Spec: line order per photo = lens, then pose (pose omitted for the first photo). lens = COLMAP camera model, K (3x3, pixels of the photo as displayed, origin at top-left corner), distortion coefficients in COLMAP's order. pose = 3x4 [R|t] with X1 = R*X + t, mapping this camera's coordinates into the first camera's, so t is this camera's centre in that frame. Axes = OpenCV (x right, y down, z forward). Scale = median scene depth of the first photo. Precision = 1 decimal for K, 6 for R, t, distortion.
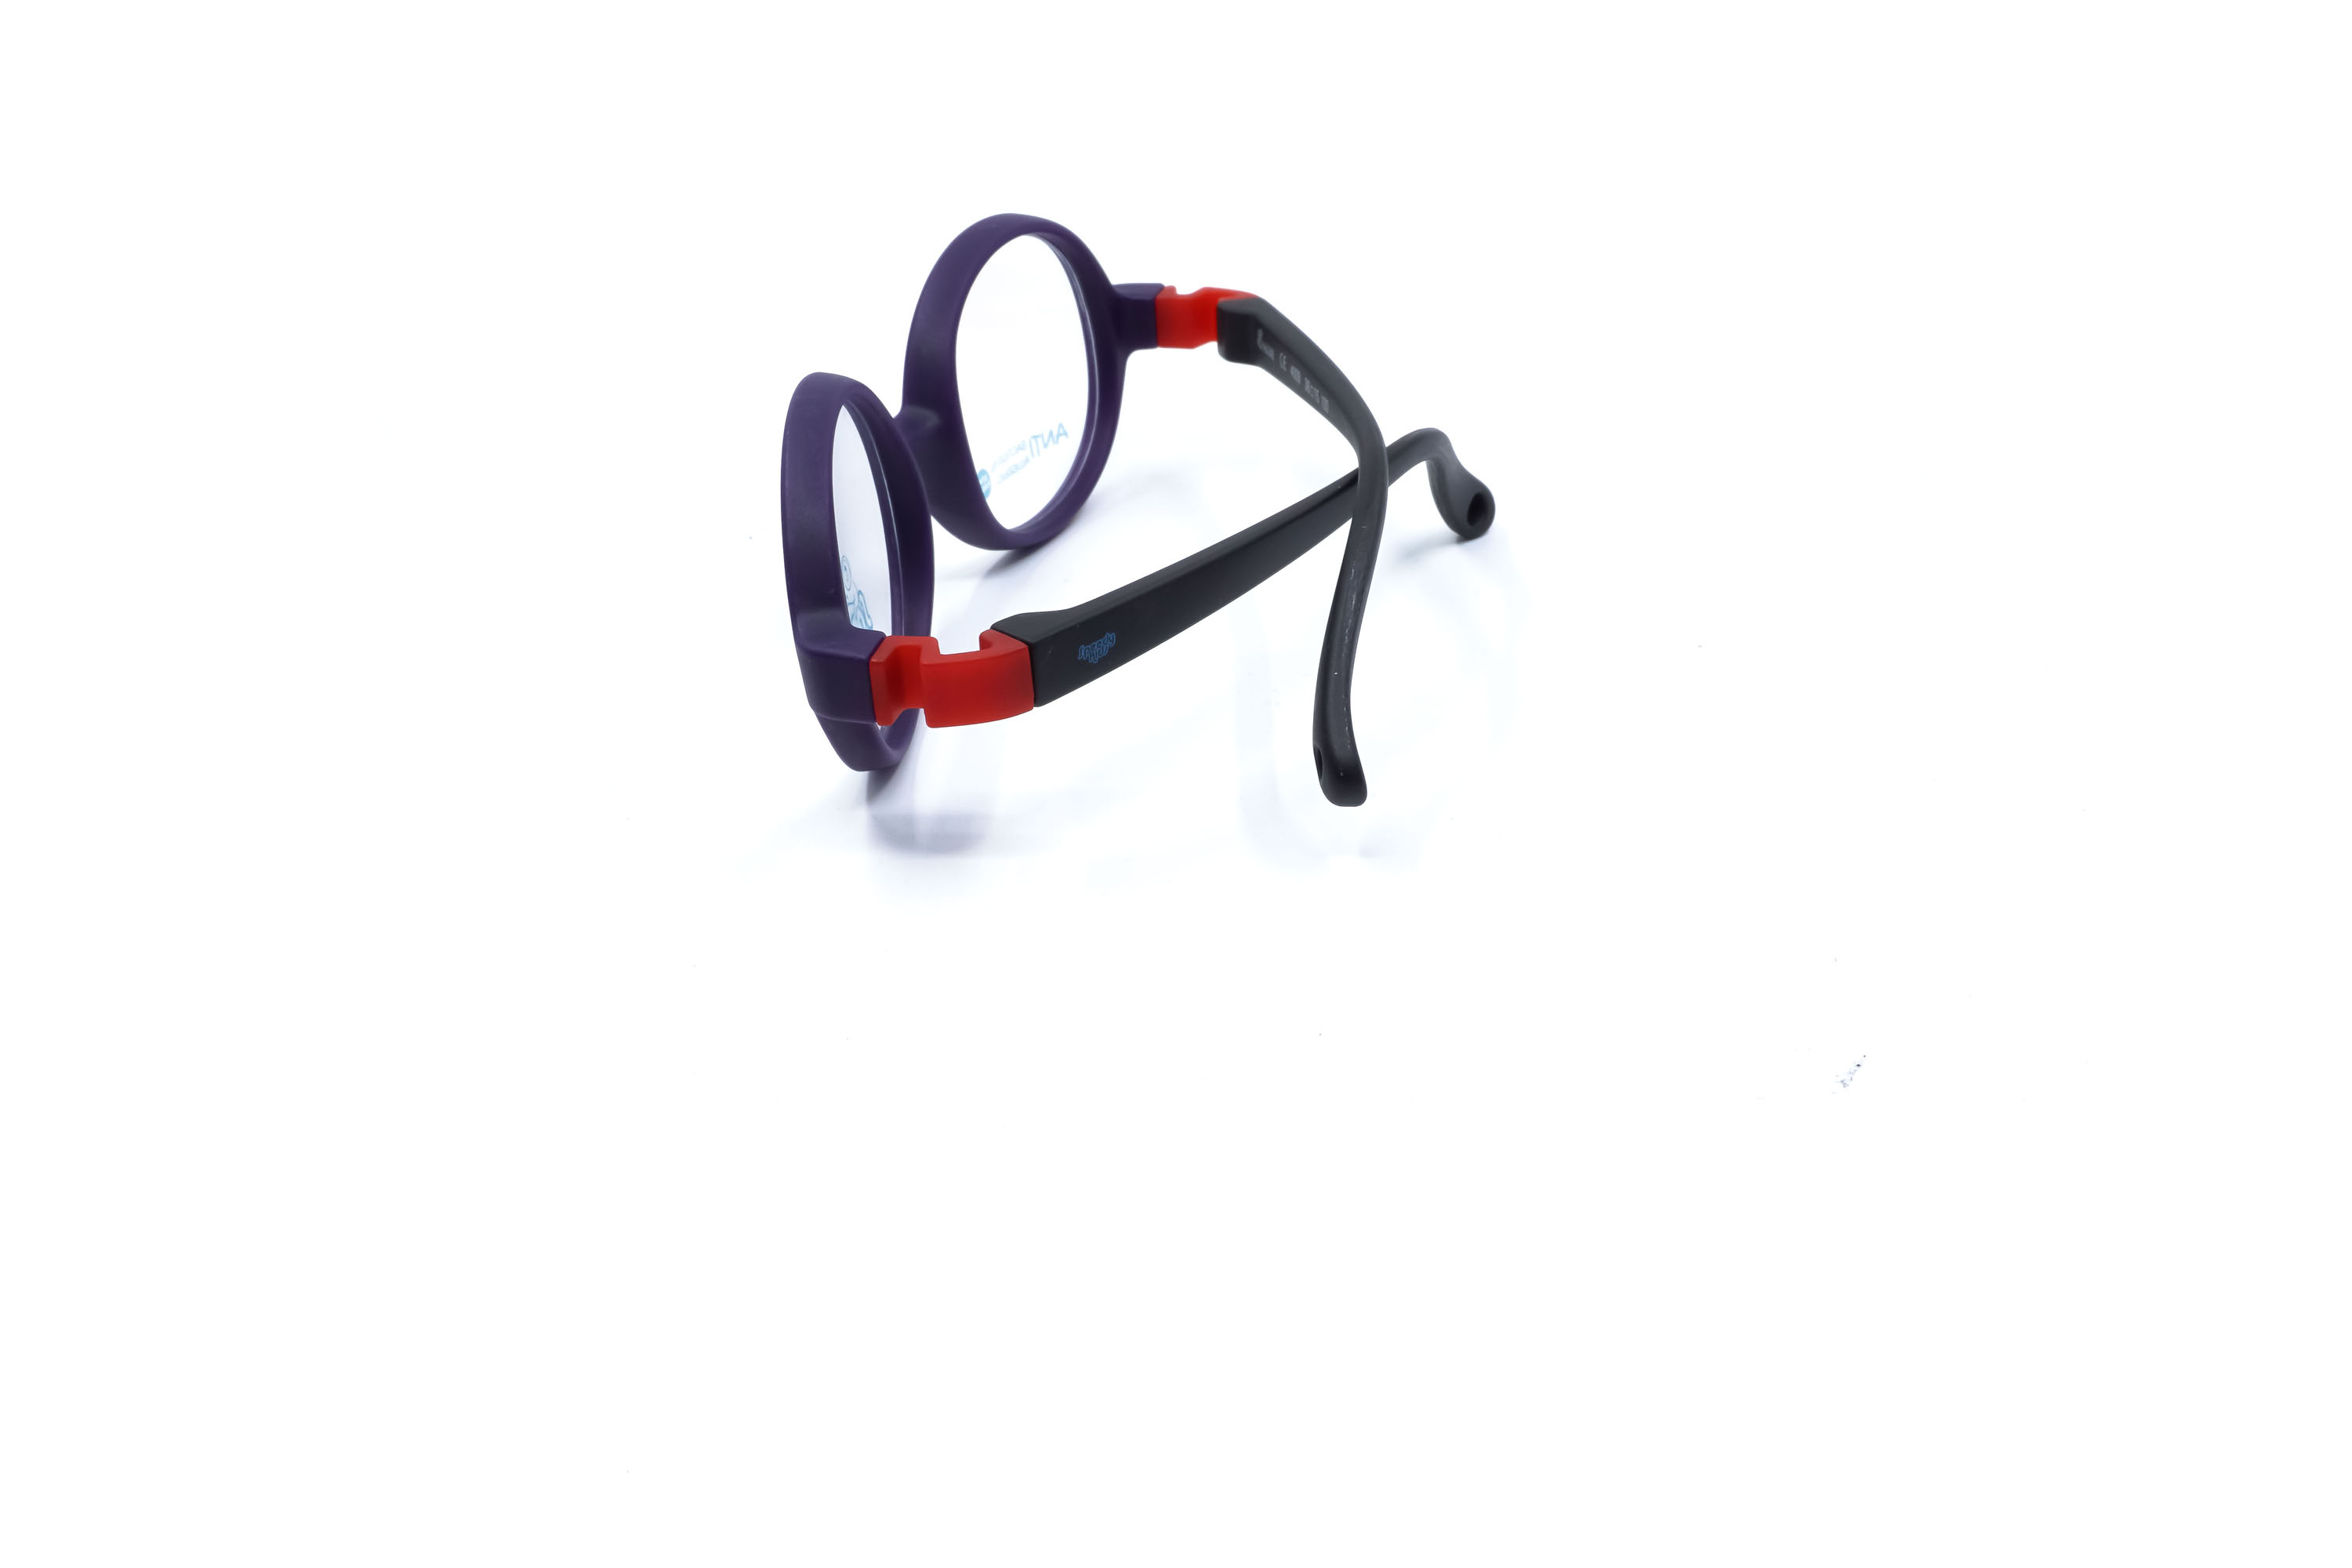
lens RADIAL K [[2413.9, 0, 1215.6], [0, 2413.9, 783.1], [0, 0, 1]] dist [0.006364, -0.001174]
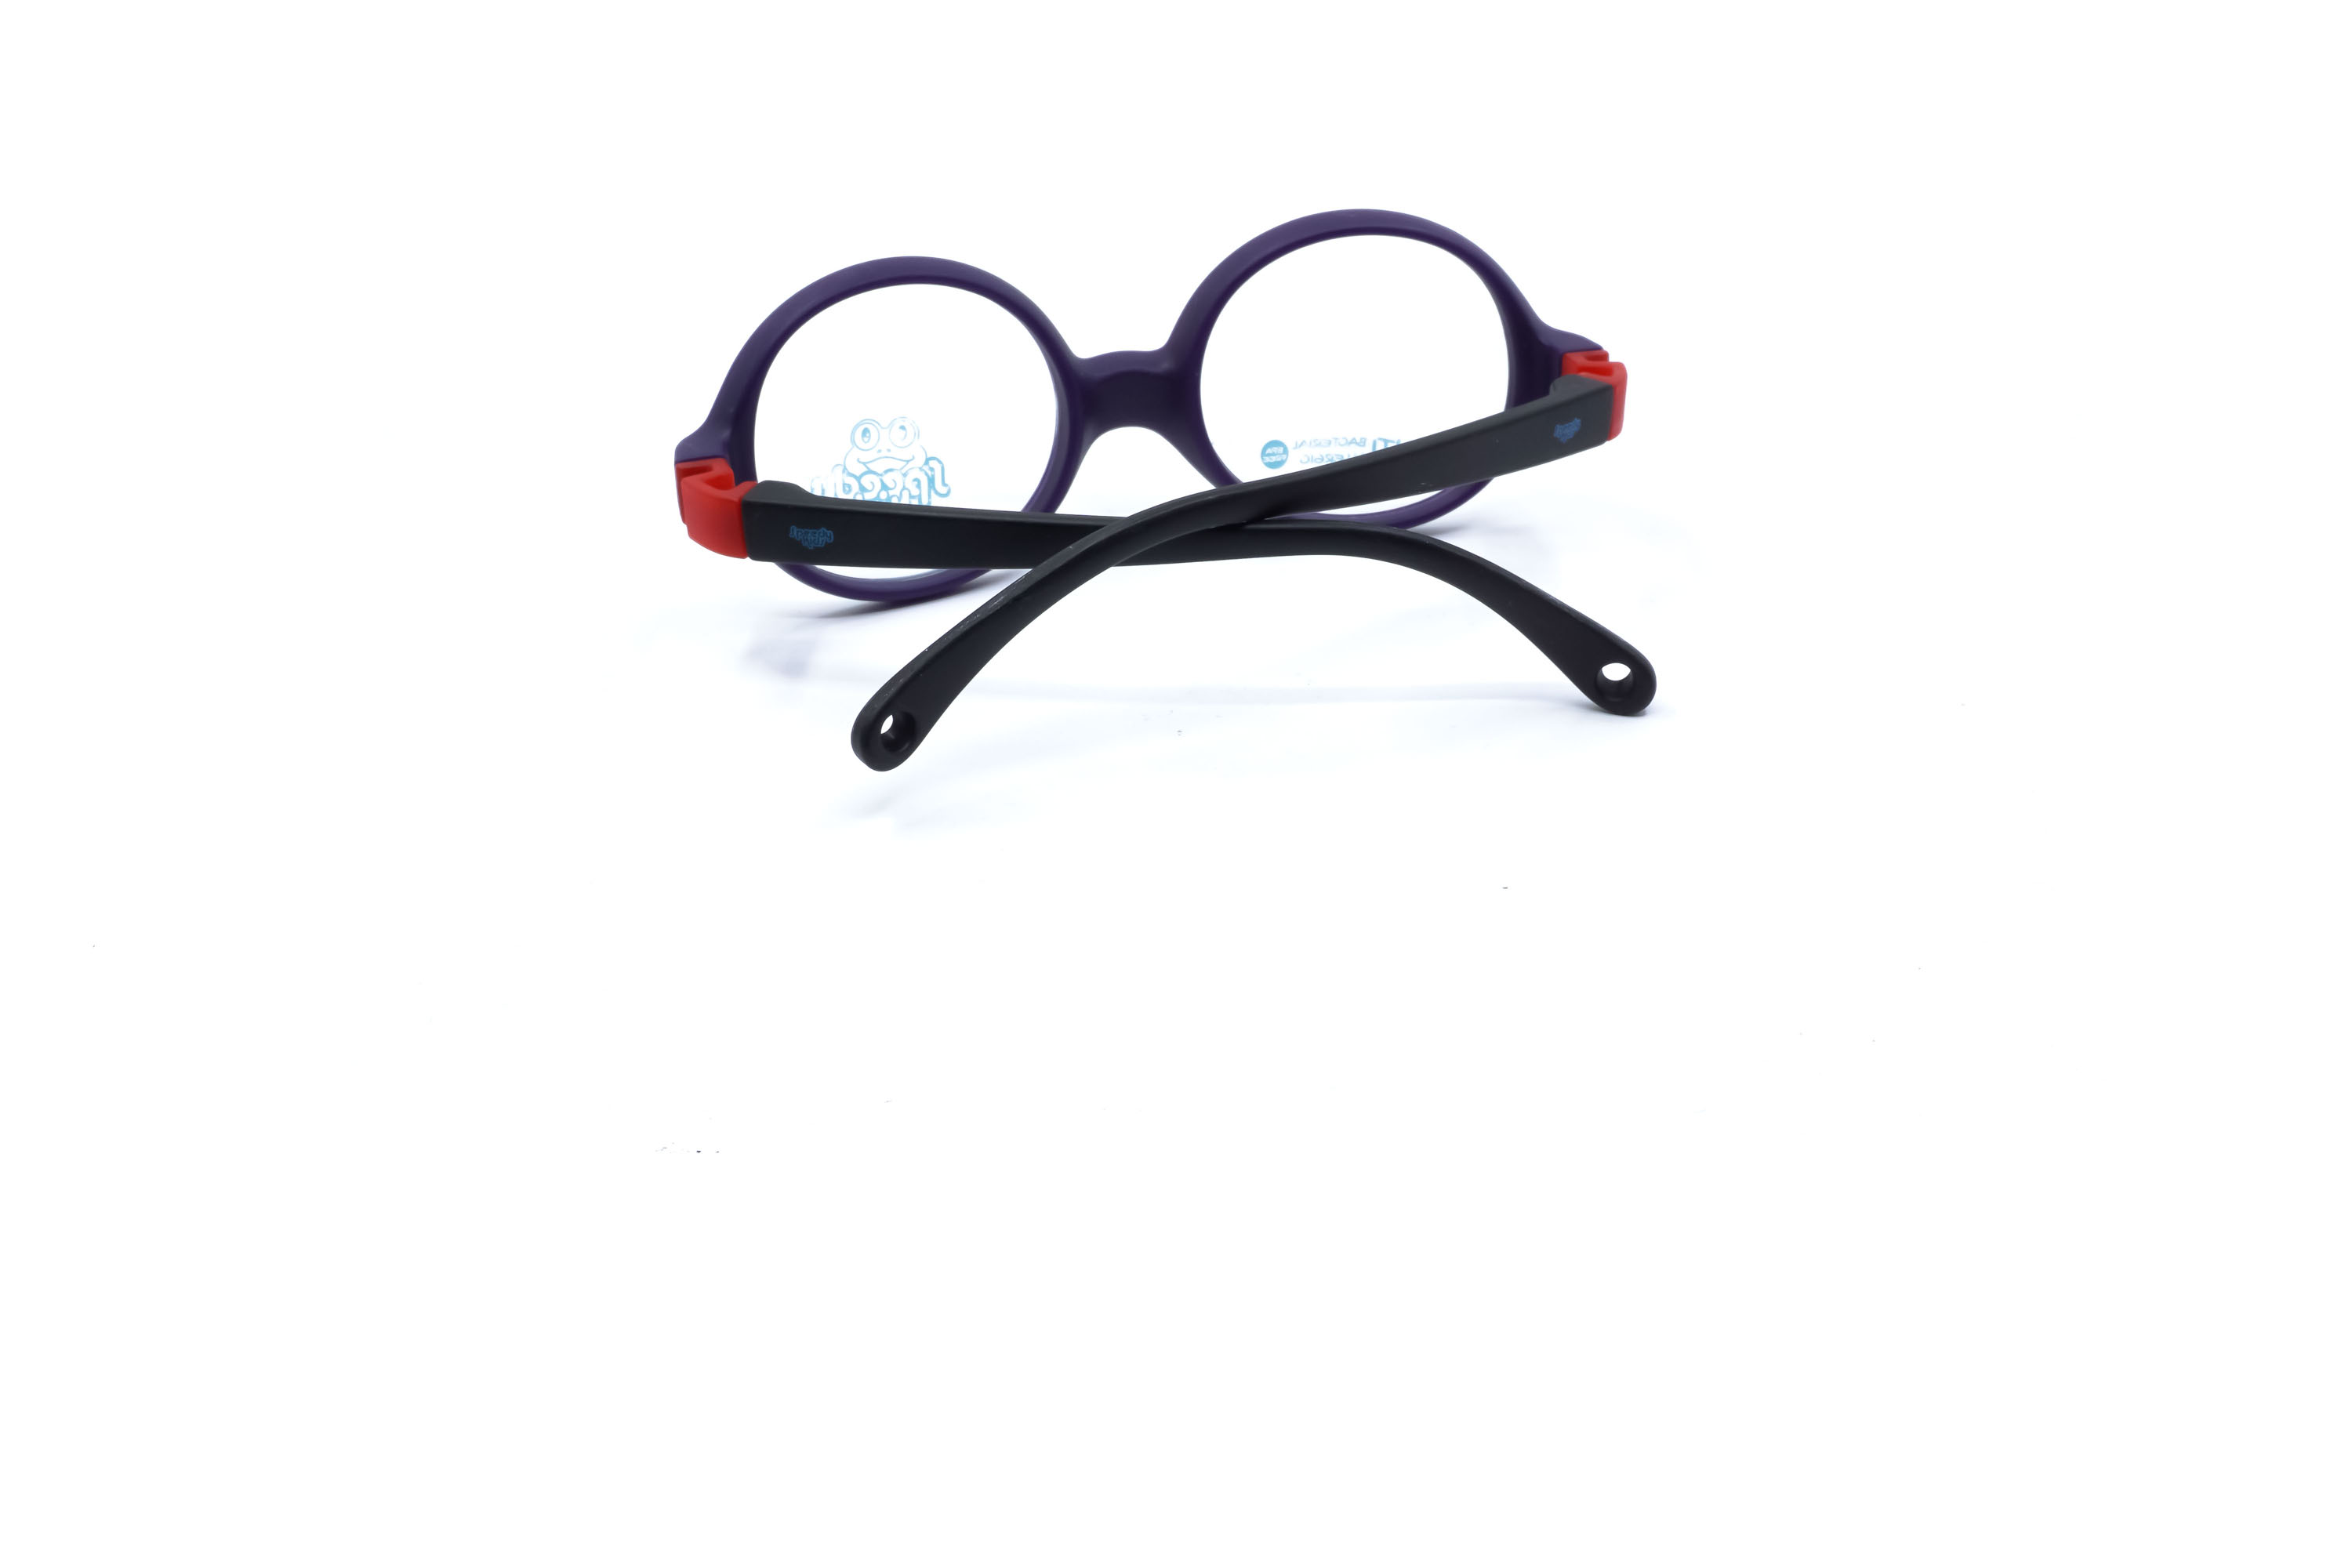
lens RADIAL K [[2413.9, 0, 1215.6], [0, 2413.9, 783.1], [0, 0, 1]] dist [0.006364, -0.001174]
pose [[0.502778, 0.431042, -0.749277, 0.697406], [-0.423160, 0.878570, 0.221473, -0.212496], [0.753757, 0.205713, 0.624126, 0.369161]]
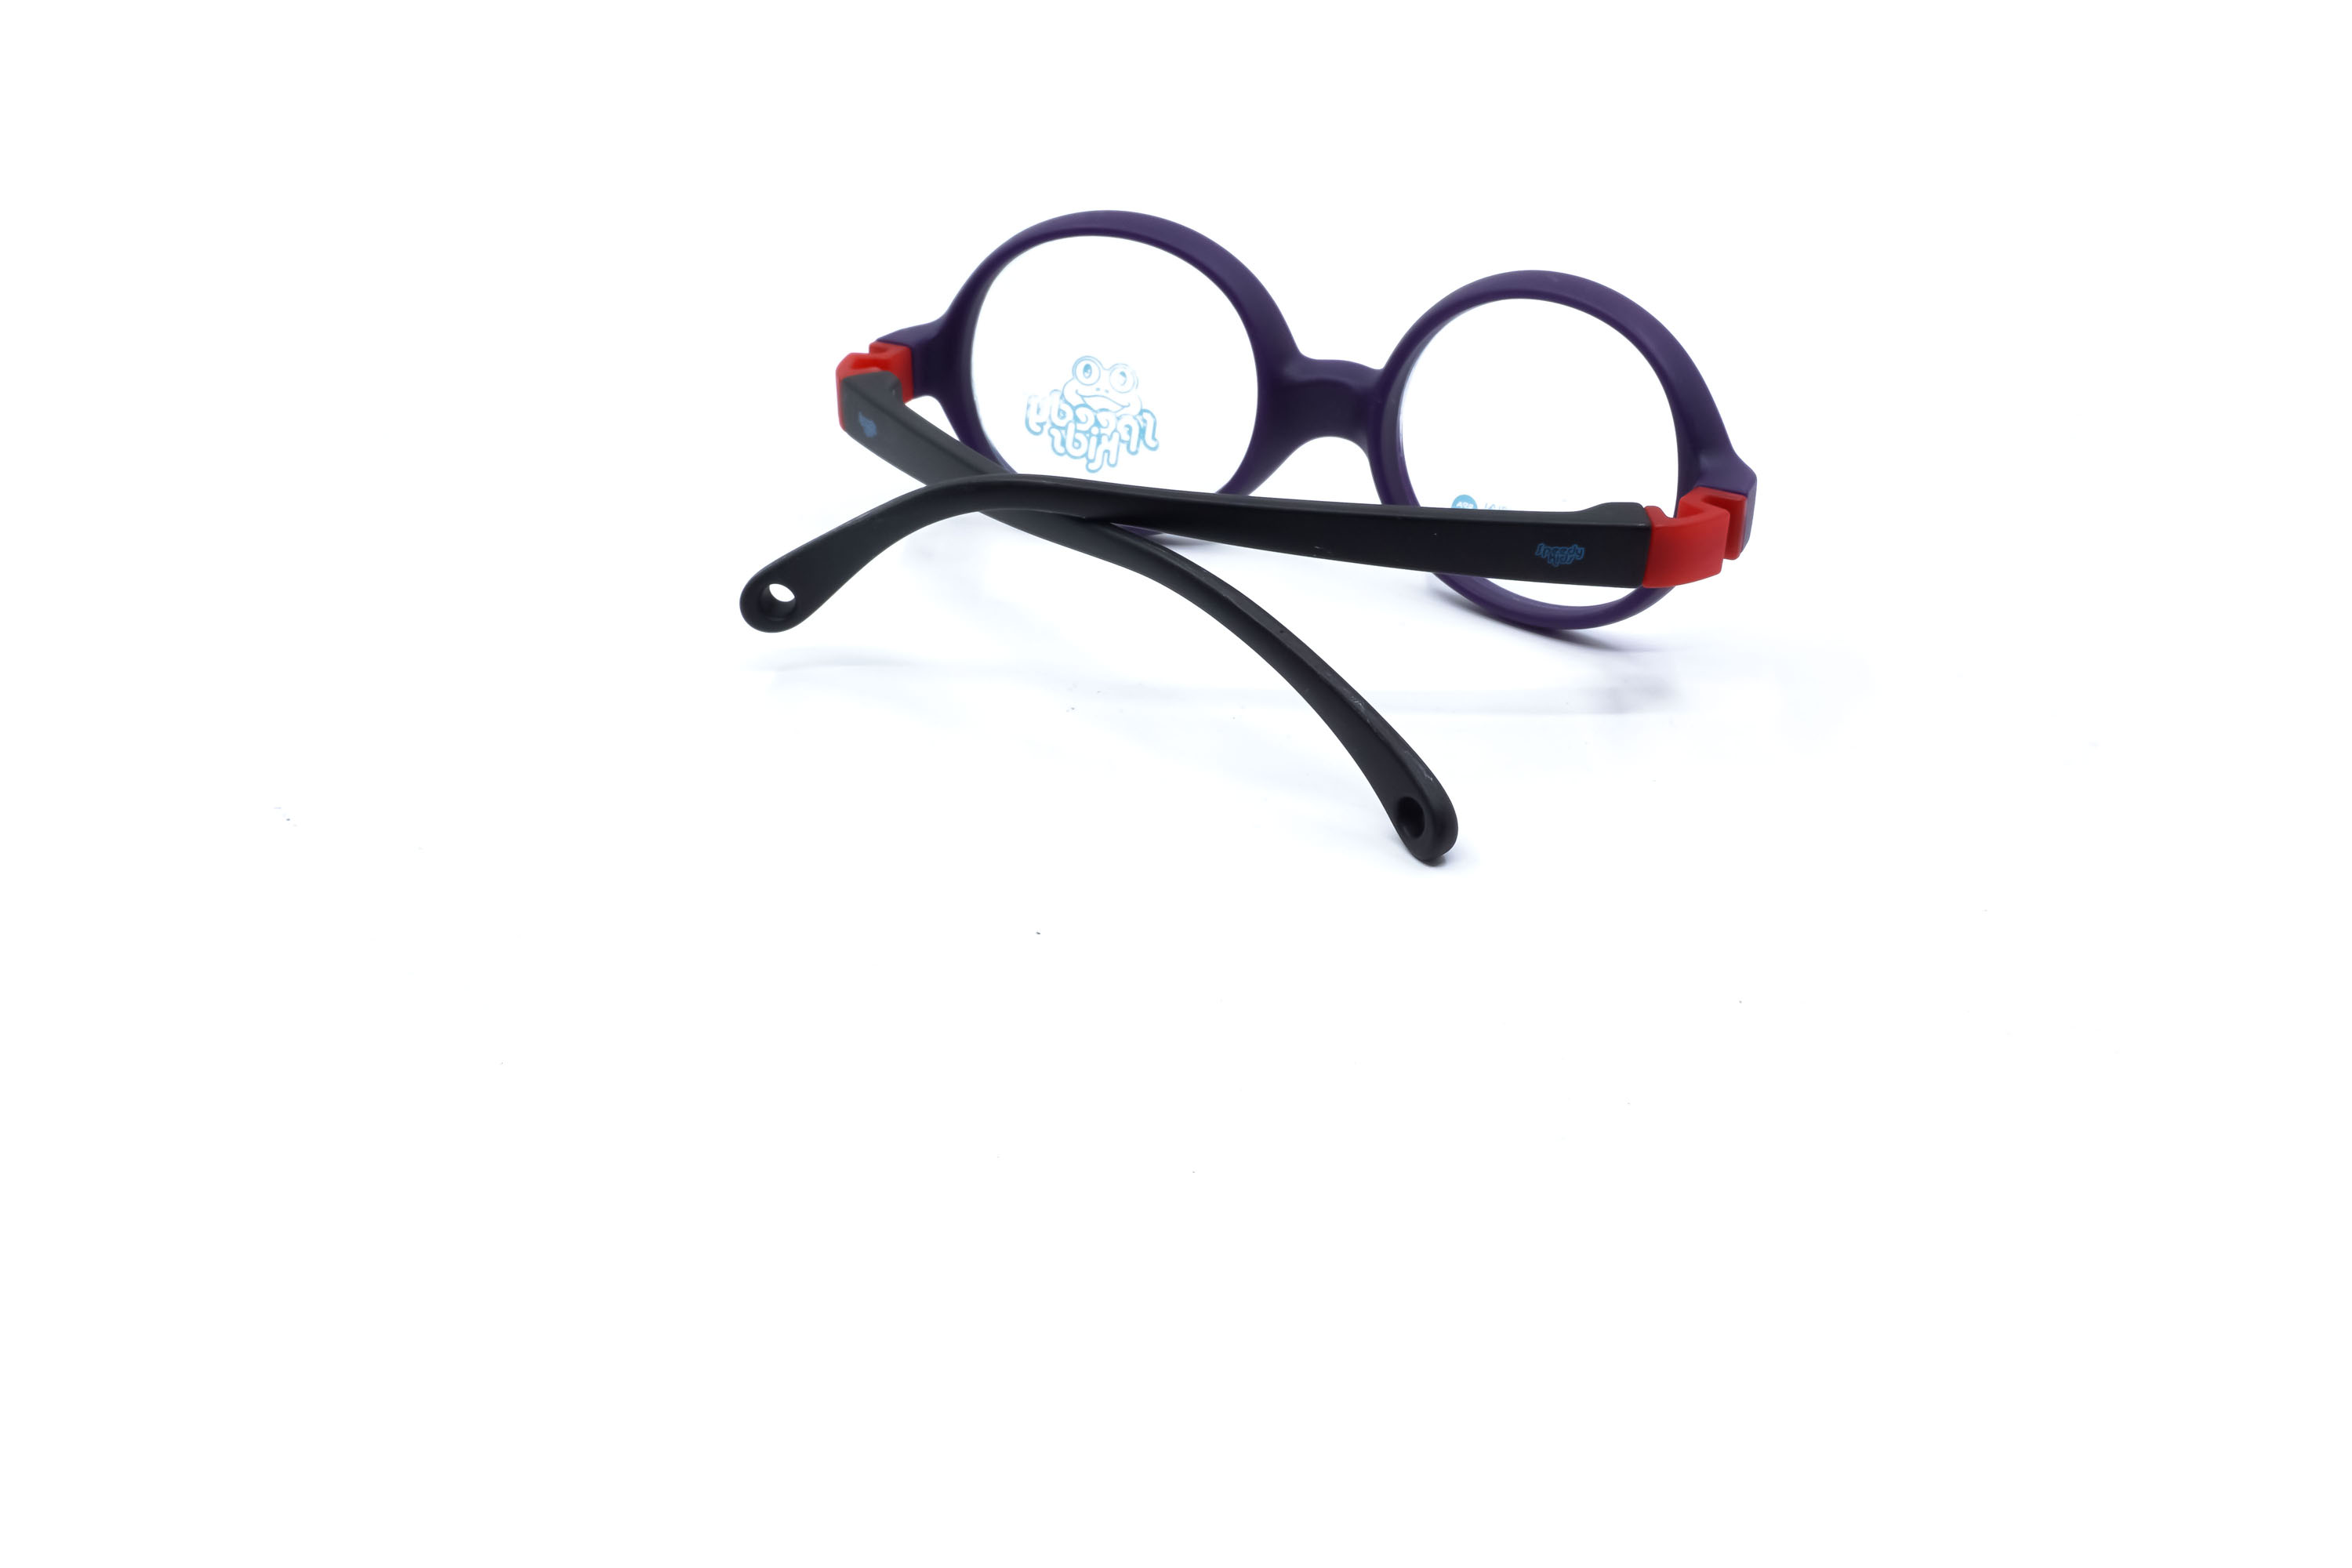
lens RADIAL K [[2413.9, 0, 1215.6], [0, 2413.9, 783.1], [0, 0, 1]] dist [0.006364, -0.001174]
pose [[-0.265764, 0.487152, -0.831897, 0.764859], [-0.463924, 0.691812, 0.553328, -0.522653], [0.845071, 0.532991, 0.042143, 0.915545]]
